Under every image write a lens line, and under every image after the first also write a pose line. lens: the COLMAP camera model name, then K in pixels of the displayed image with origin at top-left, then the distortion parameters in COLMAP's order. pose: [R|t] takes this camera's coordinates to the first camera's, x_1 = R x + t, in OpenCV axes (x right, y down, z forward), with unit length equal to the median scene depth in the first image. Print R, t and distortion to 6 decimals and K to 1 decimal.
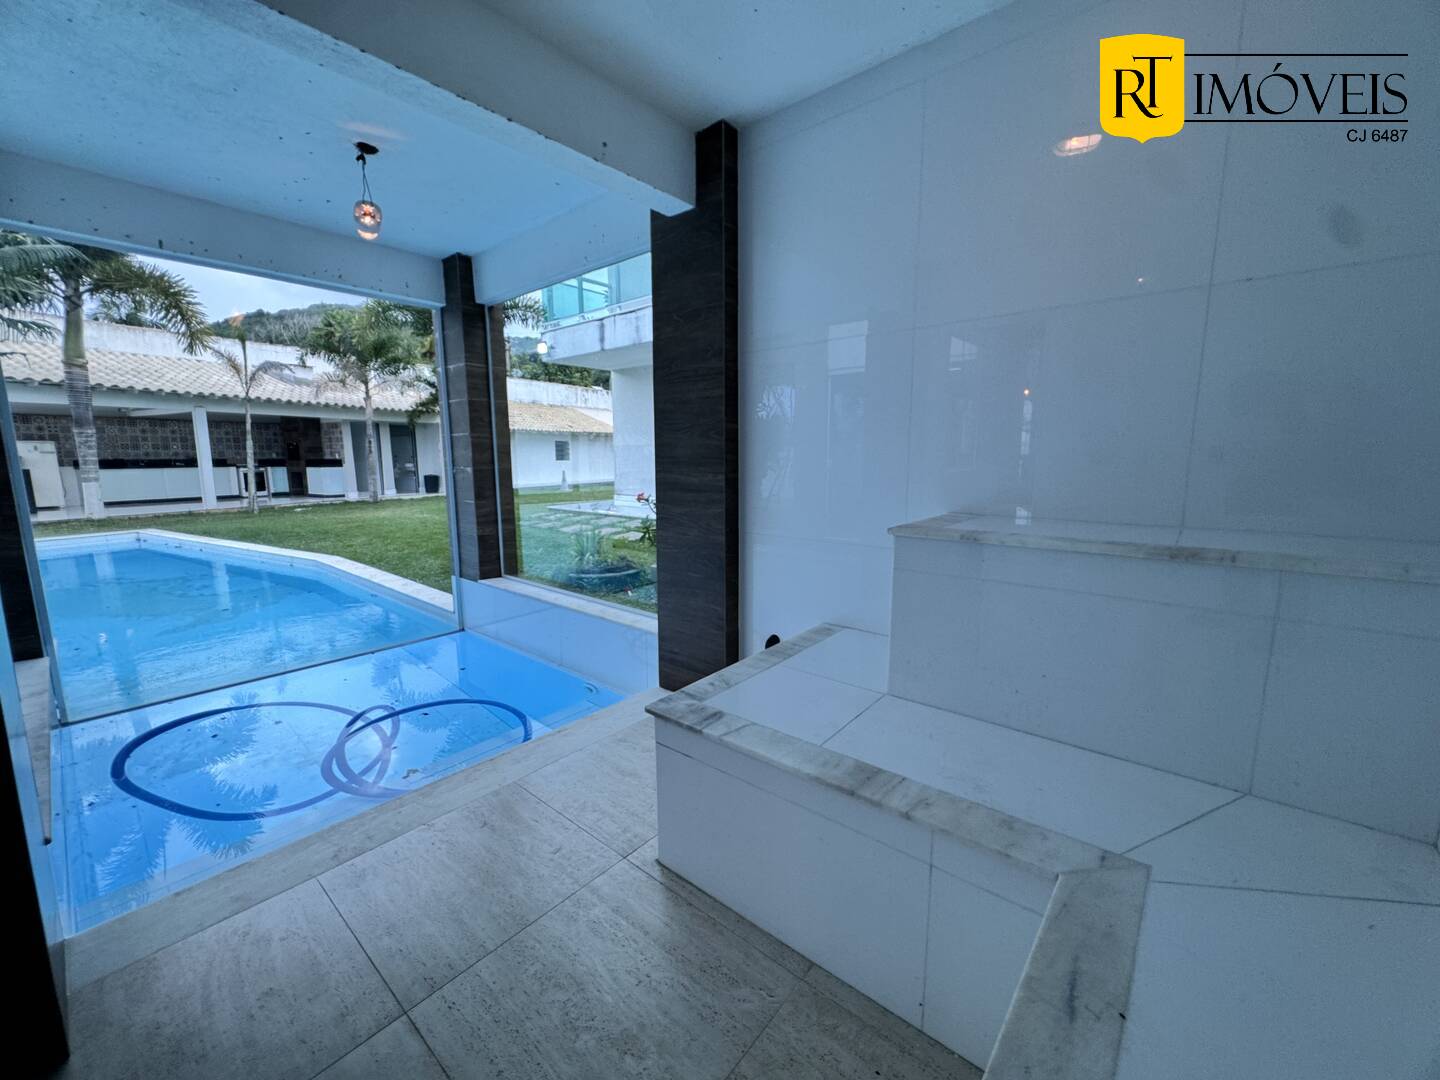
lens RADIAL K [[571.6, 0, 722.3], [0, 571.6, 539.3], [0, 0, 1]] dist [0.000759, 0.000216]
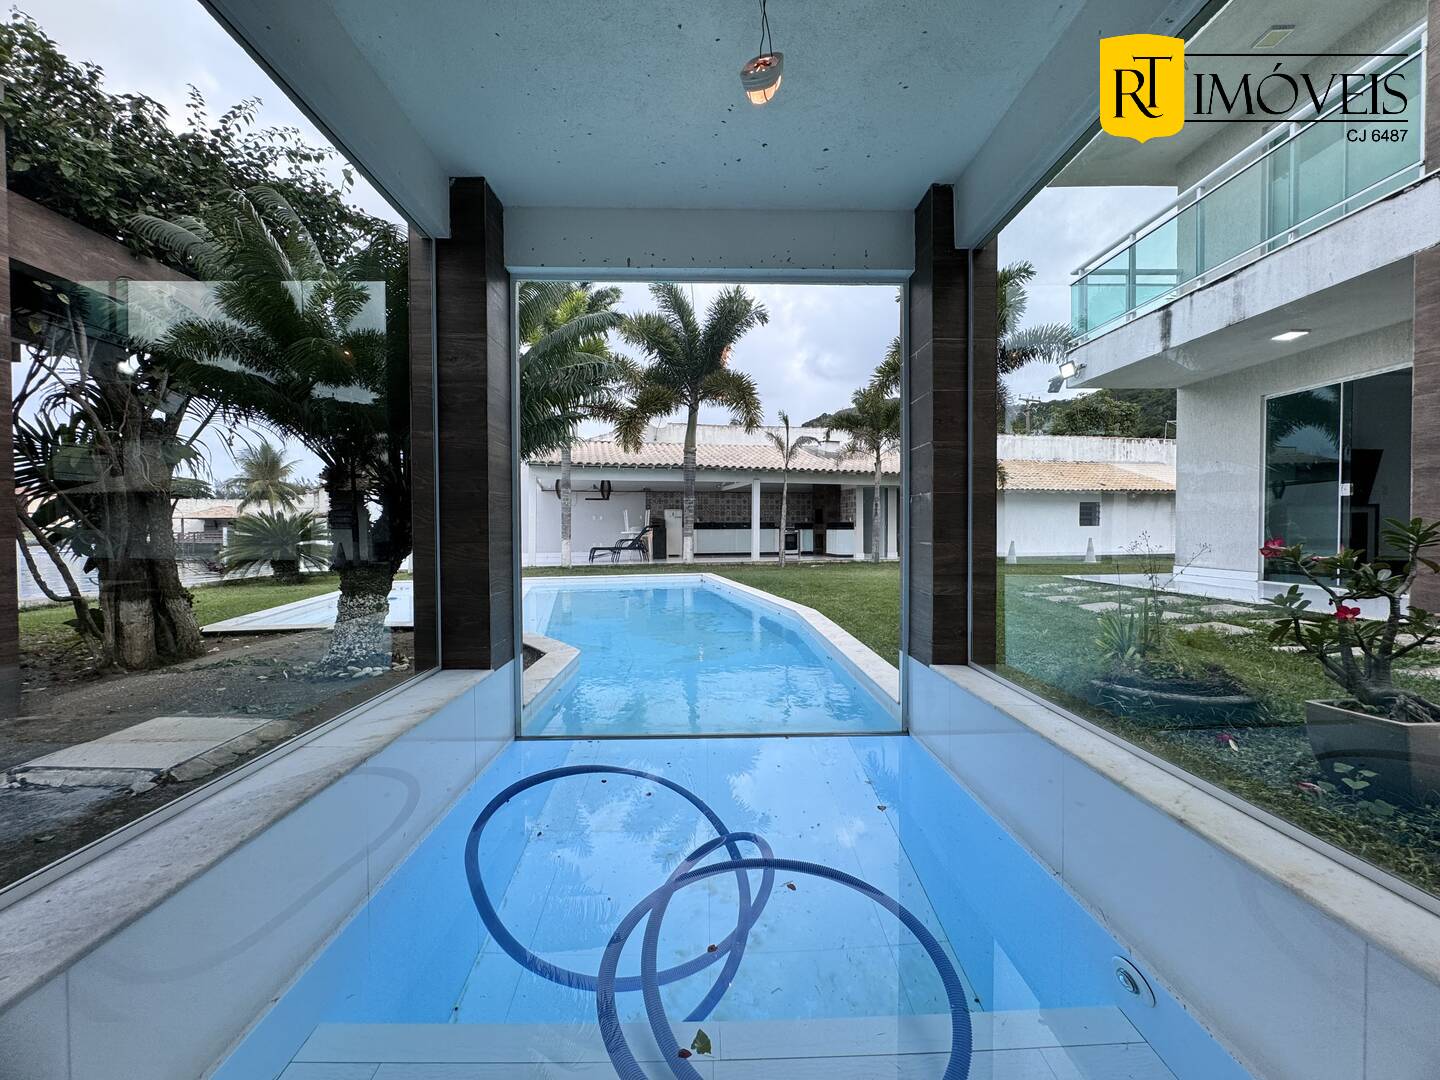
lens RADIAL K [[571.6, 0, 721.4], [0, 571.6, 538.2], [0, 0, 1]] dist [0.000759, 0.000216]
pose [[0.665876, 0.012999, -0.745949, -0.046175], [-0.109020, 0.990811, -0.080052, 0.003388], [0.738054, 0.134628, 0.661175, 0.170301]]
